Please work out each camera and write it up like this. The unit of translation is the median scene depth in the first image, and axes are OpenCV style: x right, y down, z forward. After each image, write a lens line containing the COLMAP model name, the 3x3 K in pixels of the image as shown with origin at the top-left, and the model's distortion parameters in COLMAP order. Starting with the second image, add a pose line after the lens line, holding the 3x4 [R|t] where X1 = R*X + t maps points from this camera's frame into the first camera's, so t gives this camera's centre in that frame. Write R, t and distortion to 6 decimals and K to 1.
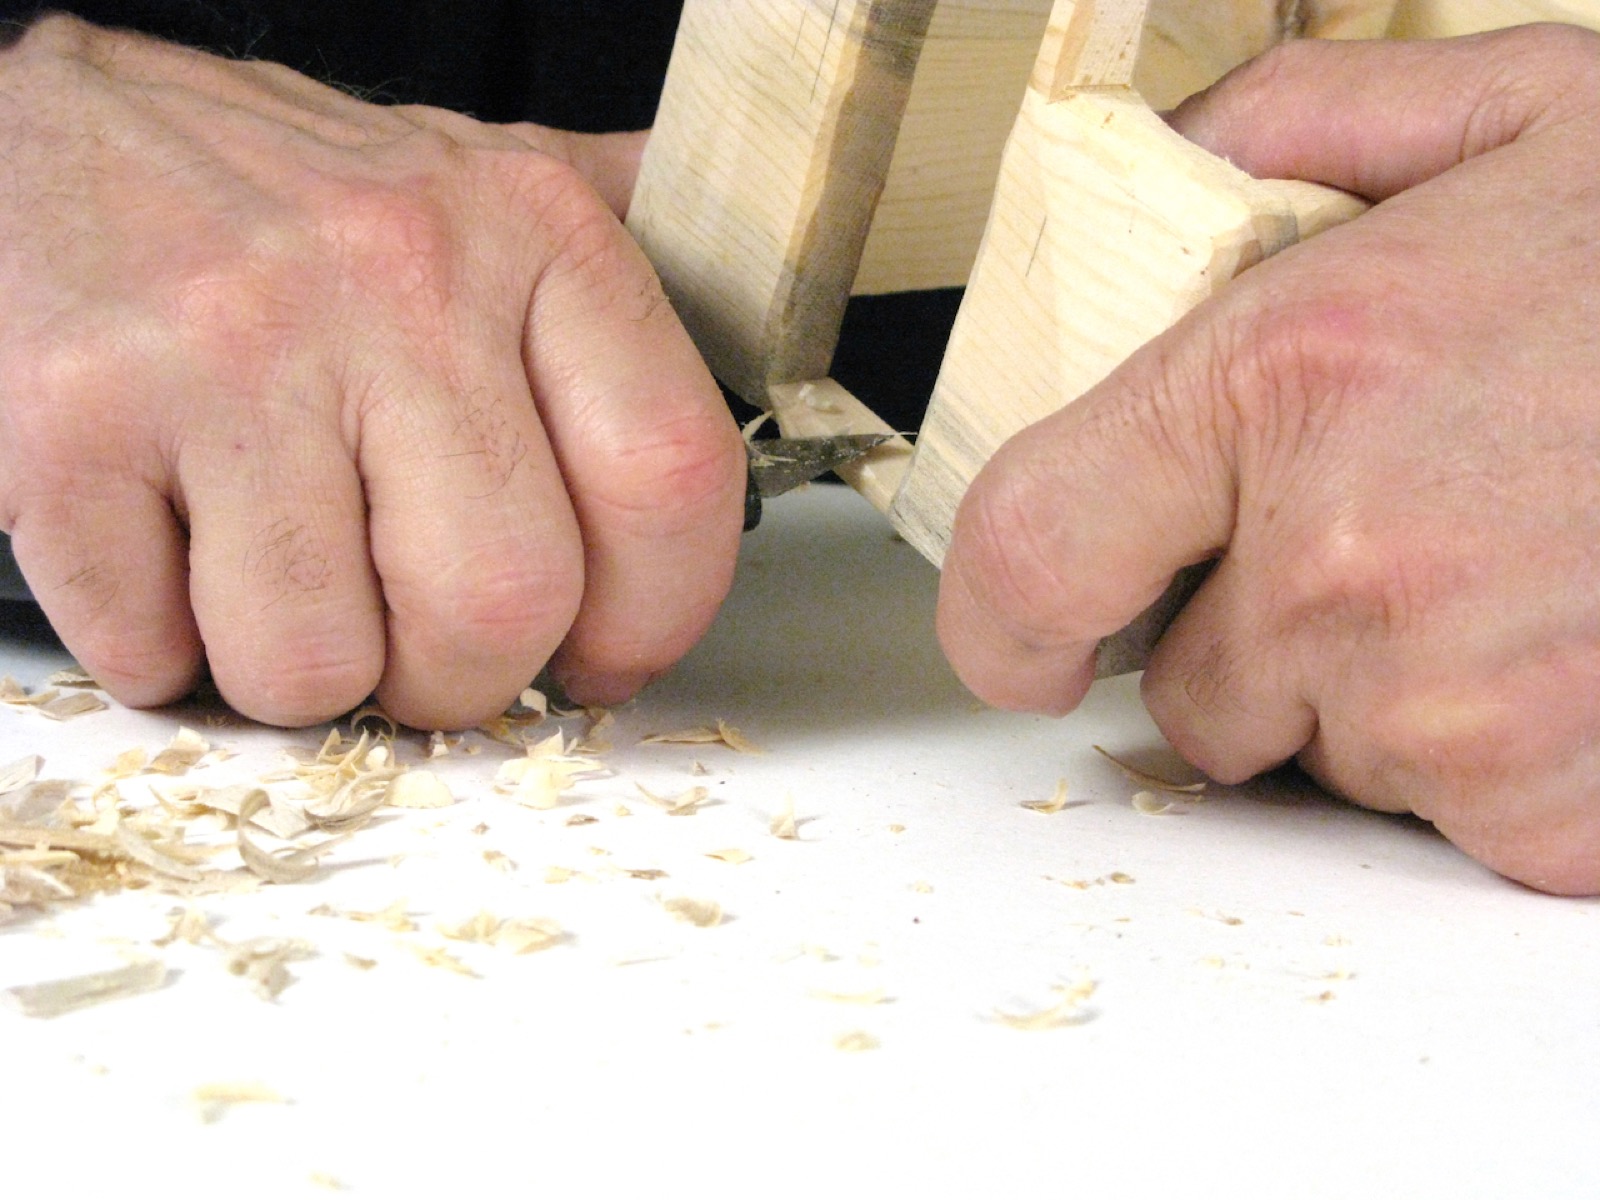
lens RADIAL K [[3167.7, 0, 800.0], [0, 3167.7, 600.0], [0, 0, 1]] dist [-0.904800, 8.259225]
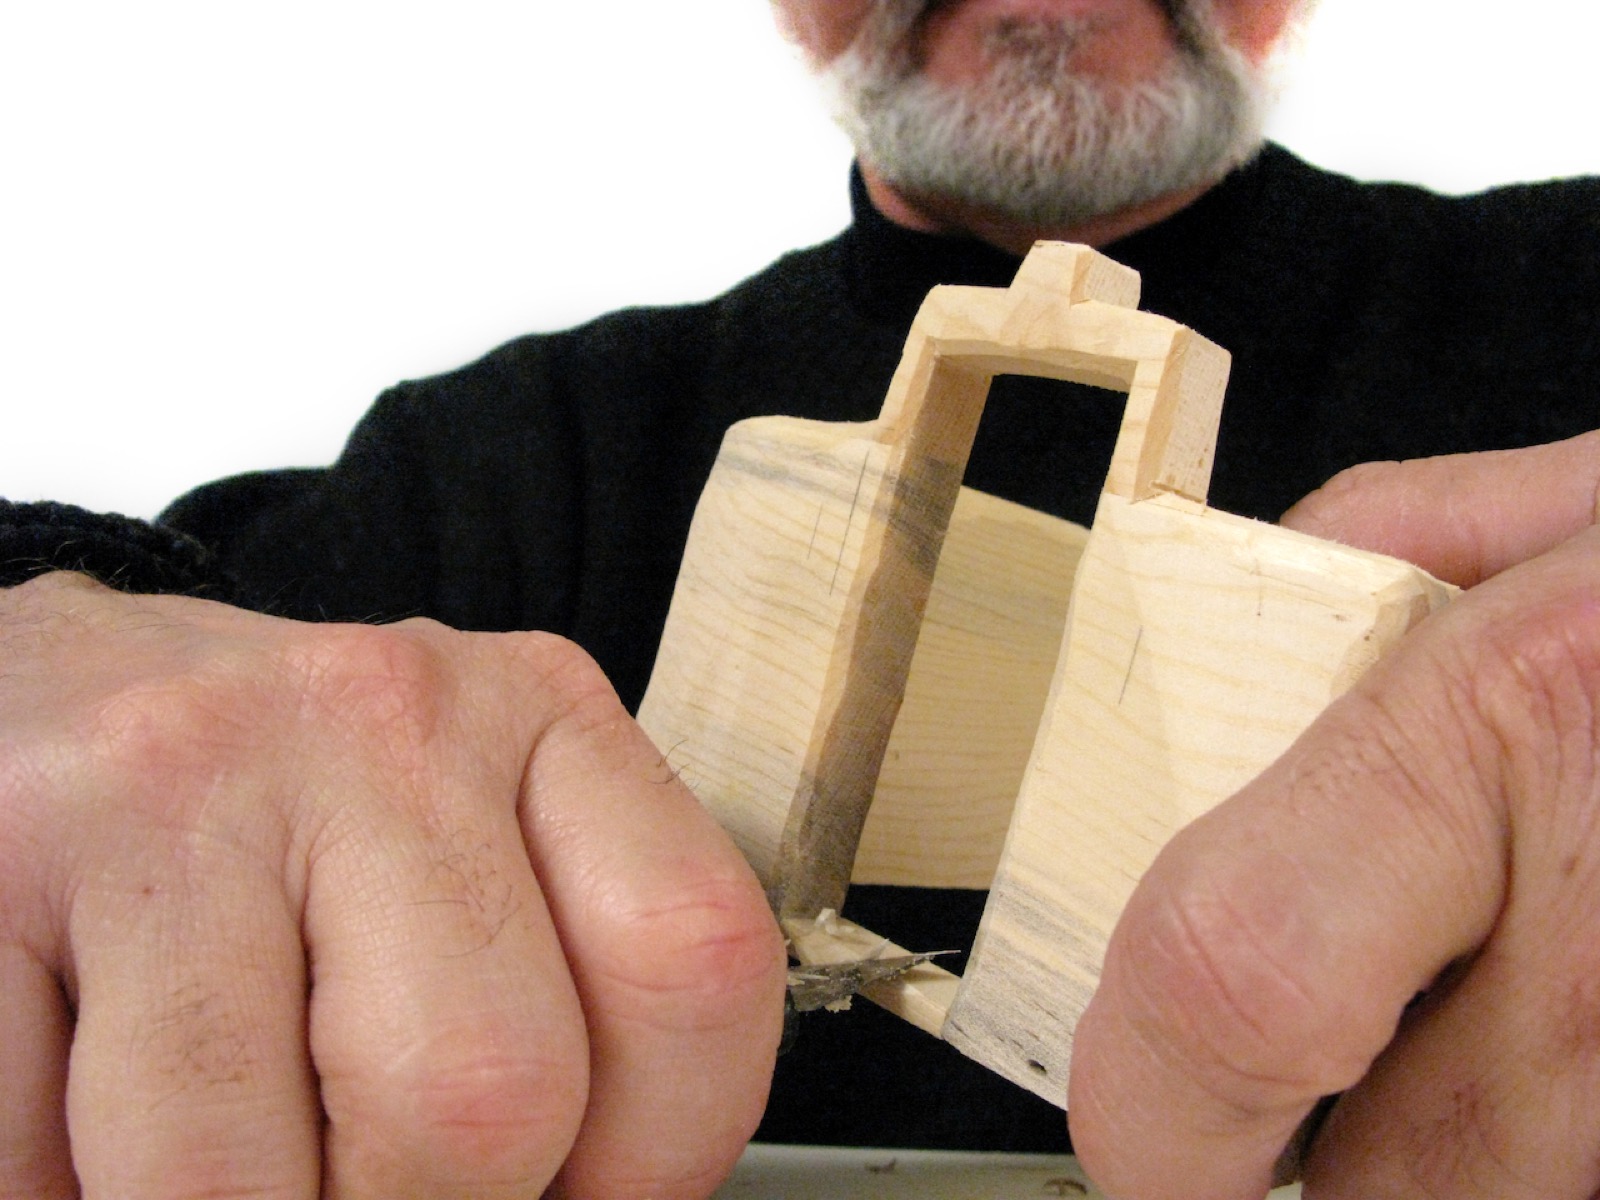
lens RADIAL K [[1496.0, 0, 733.6], [0, 1496.0, 599.9], [0, 0, 1]] dist [-0.128170, -0.025179]
pose [[0.996960, 0.021750, 0.074816, -0.063050], [0.017979, 0.870111, -0.492527, 0.069076], [-0.075811, 0.492375, 0.867075, 0.633291]]
